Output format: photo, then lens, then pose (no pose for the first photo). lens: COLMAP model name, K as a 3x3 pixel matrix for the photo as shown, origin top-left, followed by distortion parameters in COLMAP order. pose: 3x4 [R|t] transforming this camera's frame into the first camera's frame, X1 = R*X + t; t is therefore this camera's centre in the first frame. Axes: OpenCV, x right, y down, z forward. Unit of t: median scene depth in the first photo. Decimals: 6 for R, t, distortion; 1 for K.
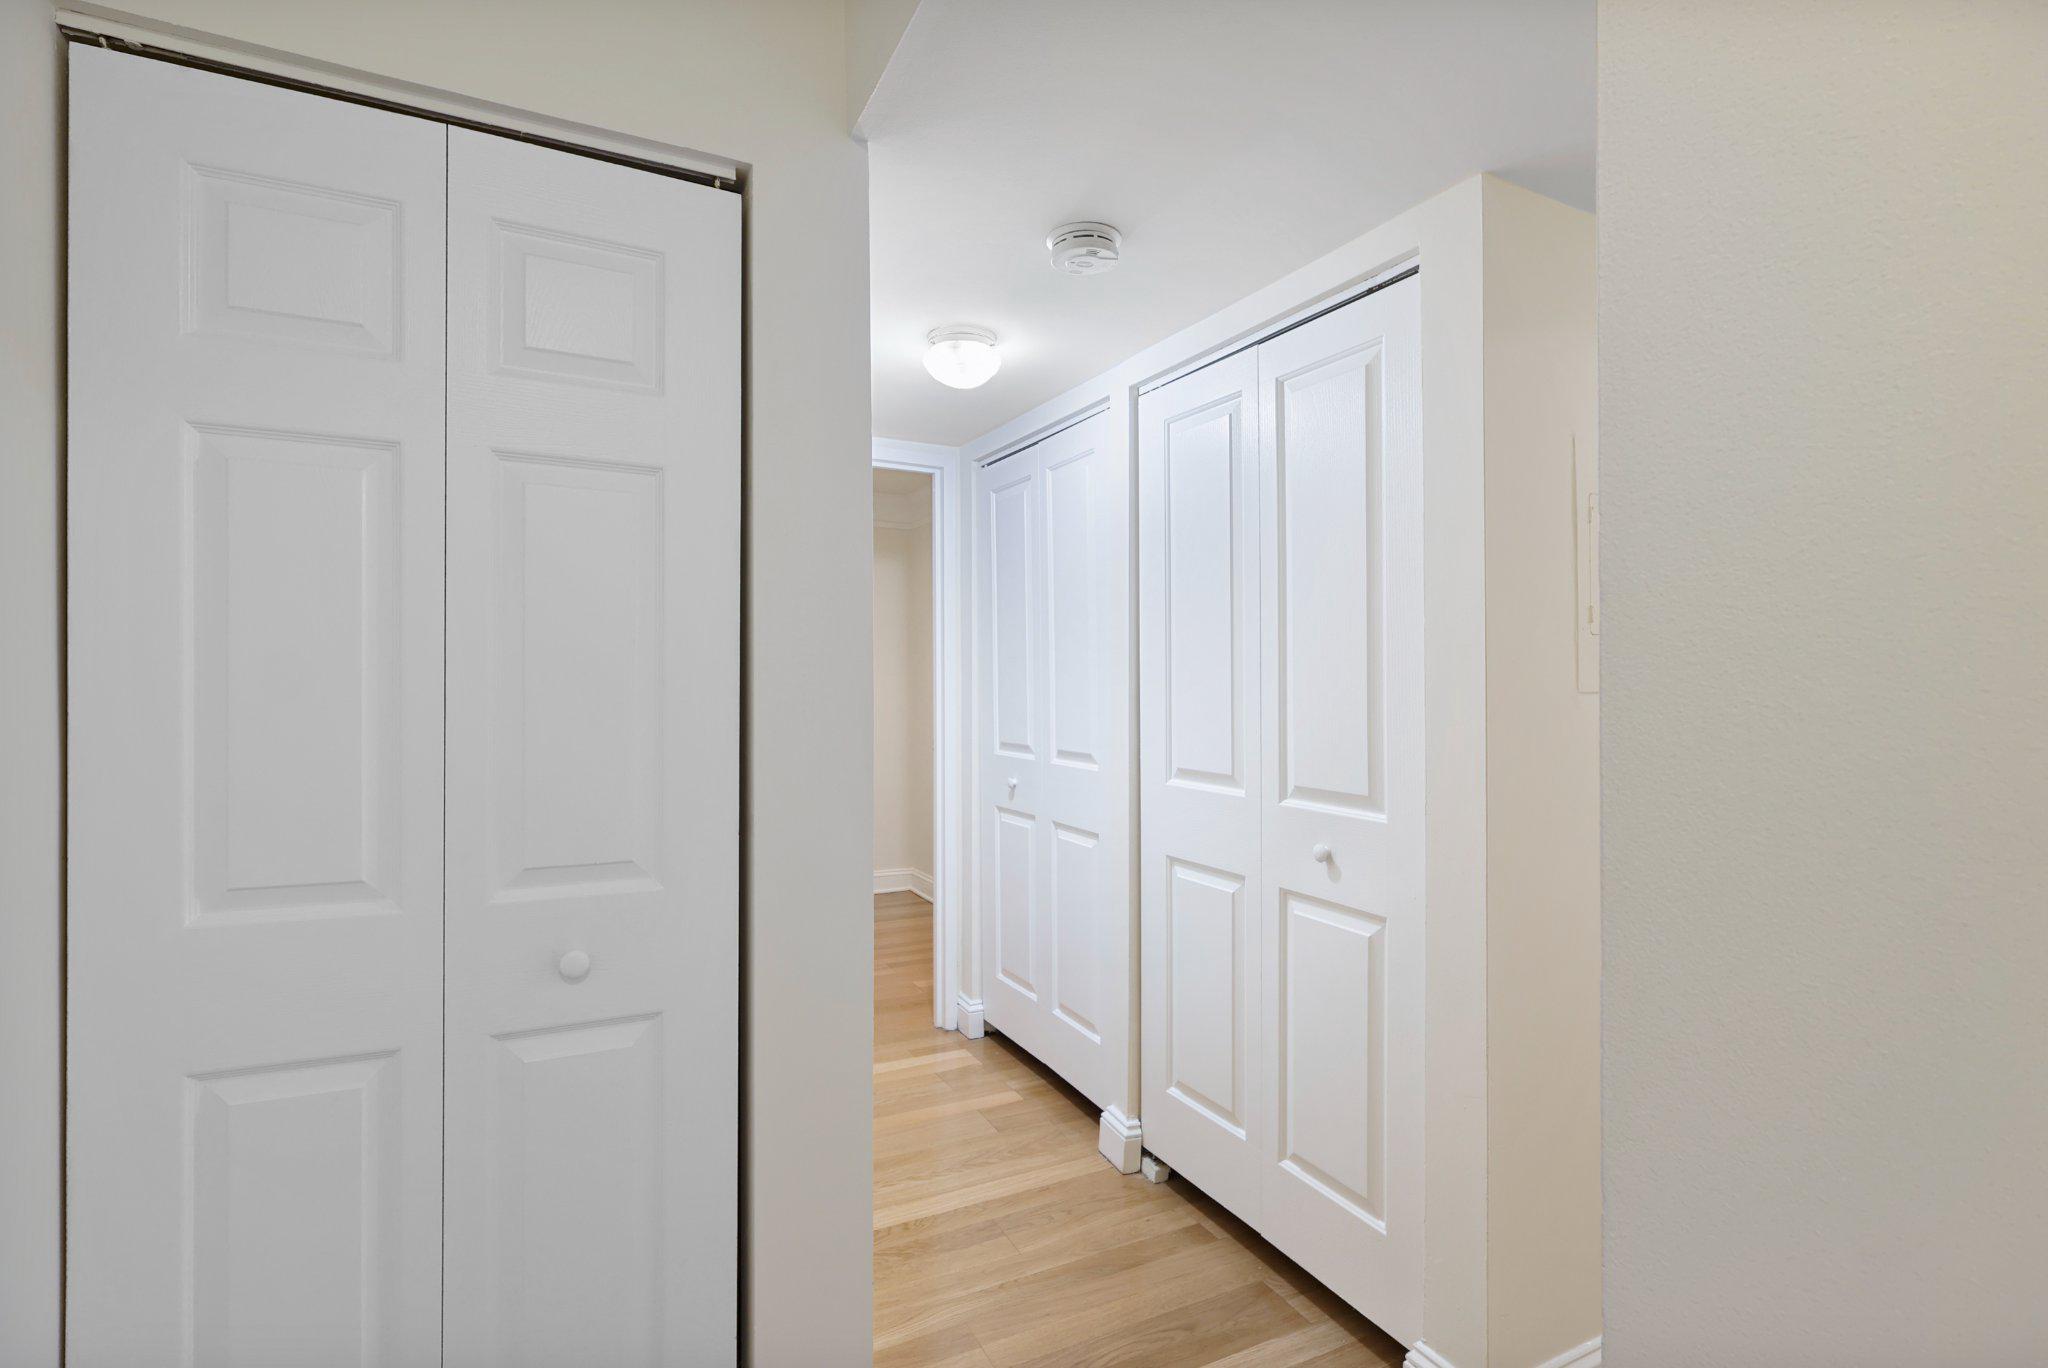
lens RADIAL K [[950.2, 0, 1003.7], [0, 950.2, 658.6], [0, 0, 1]] dist [0.000260, 0.000582]
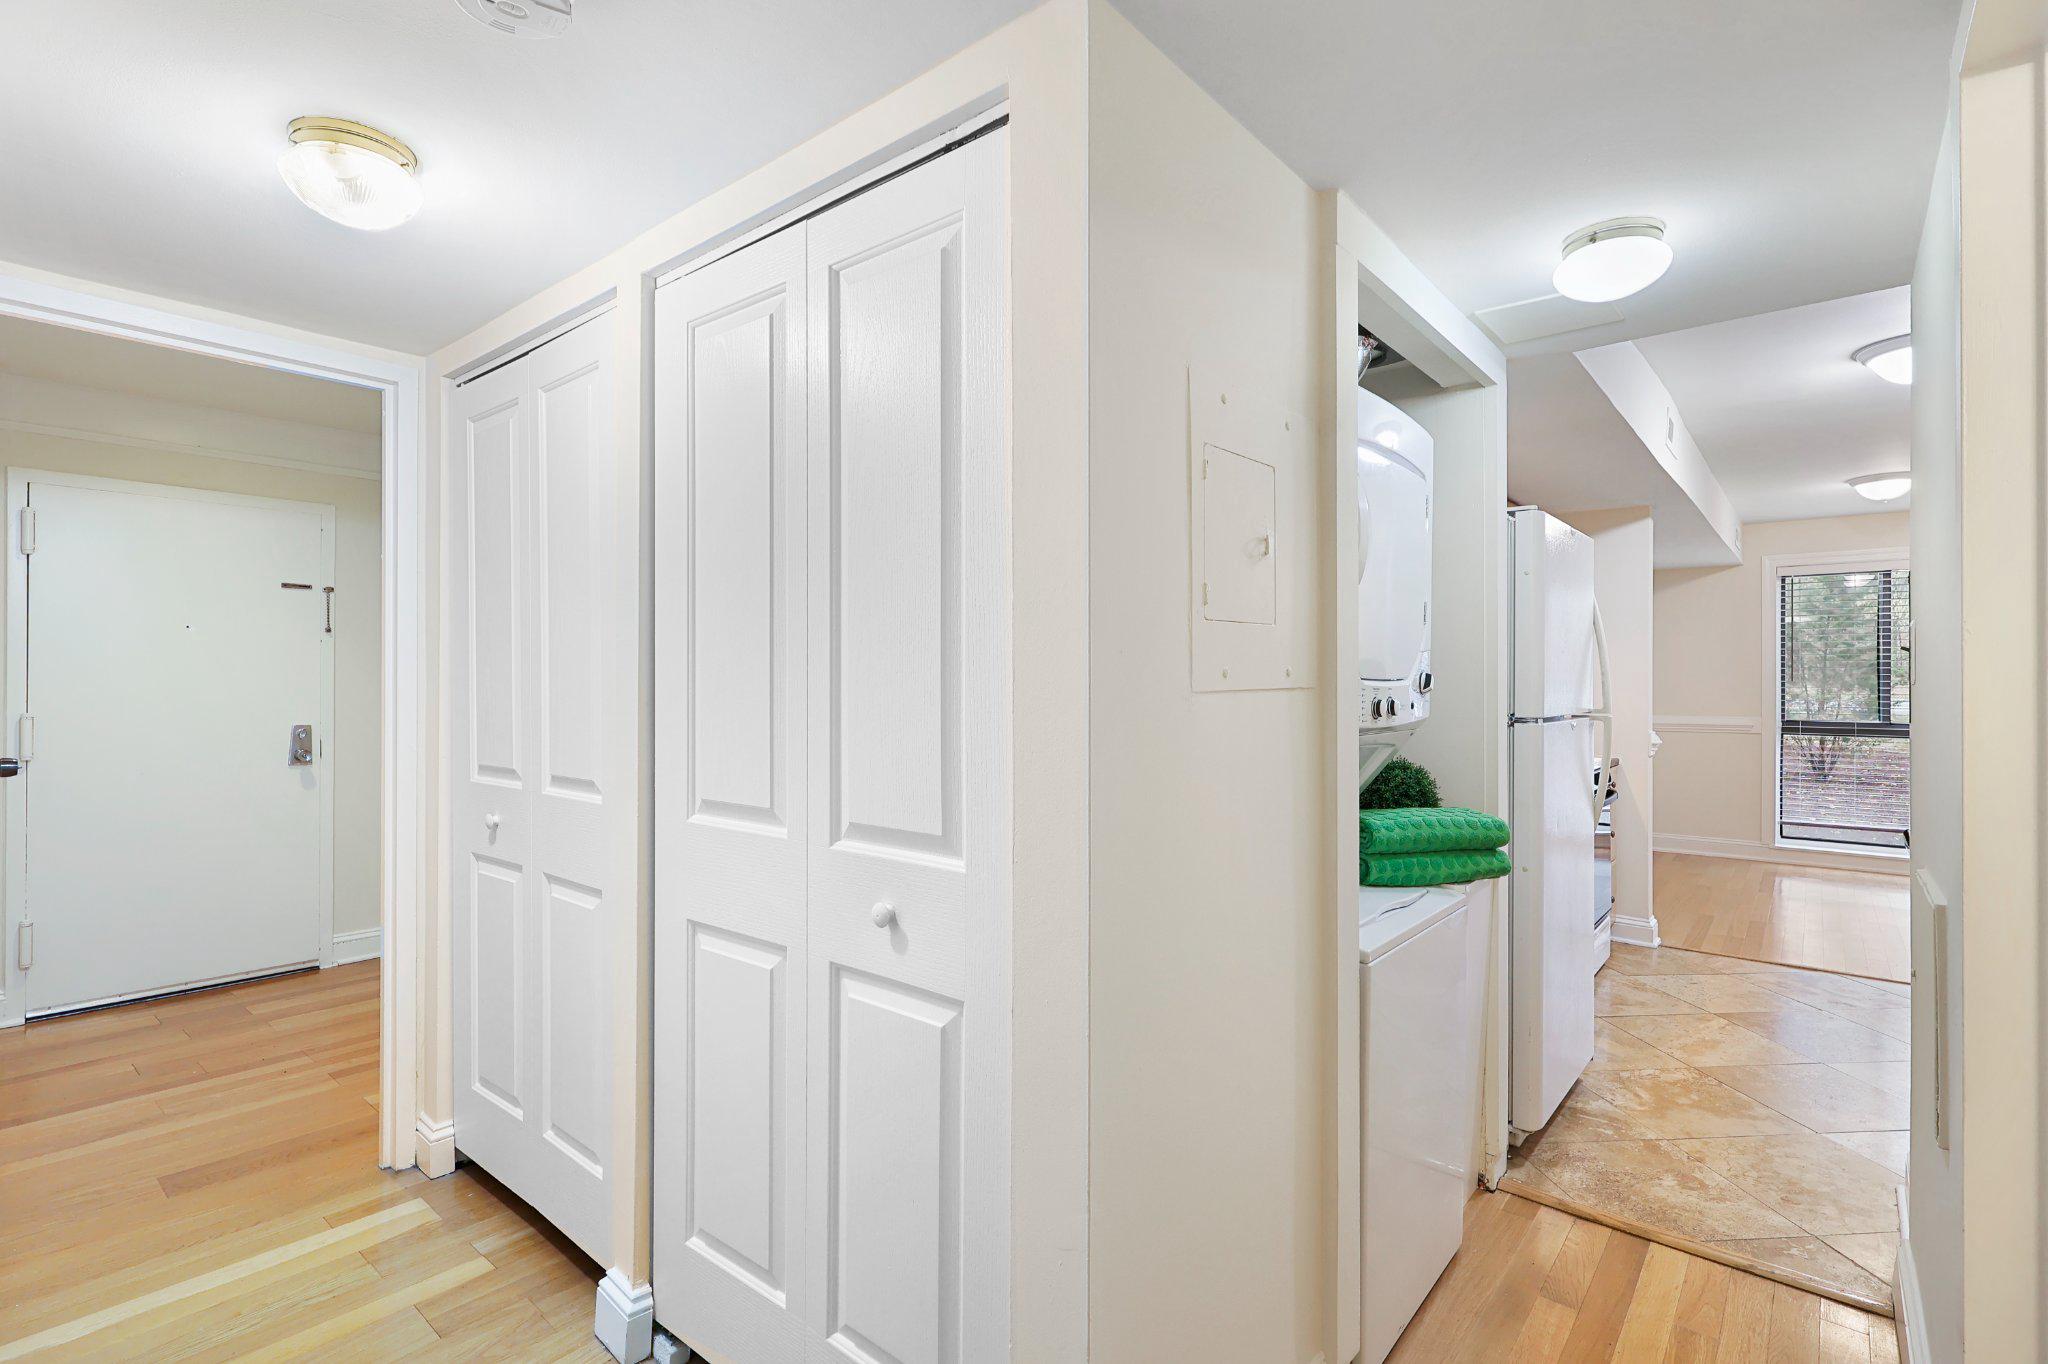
lens RADIAL K [[950.2, 0, 1013.3], [0, 950.2, 676.9], [0, 0, 1]] dist [0.000260, 0.000582]
pose [[0.913669, -0.004265, 0.406436, 0.100651], [-0.004938, 0.999755, 0.021591, 0.003897], [-0.406428, -0.021734, 0.913424, 0.228632]]
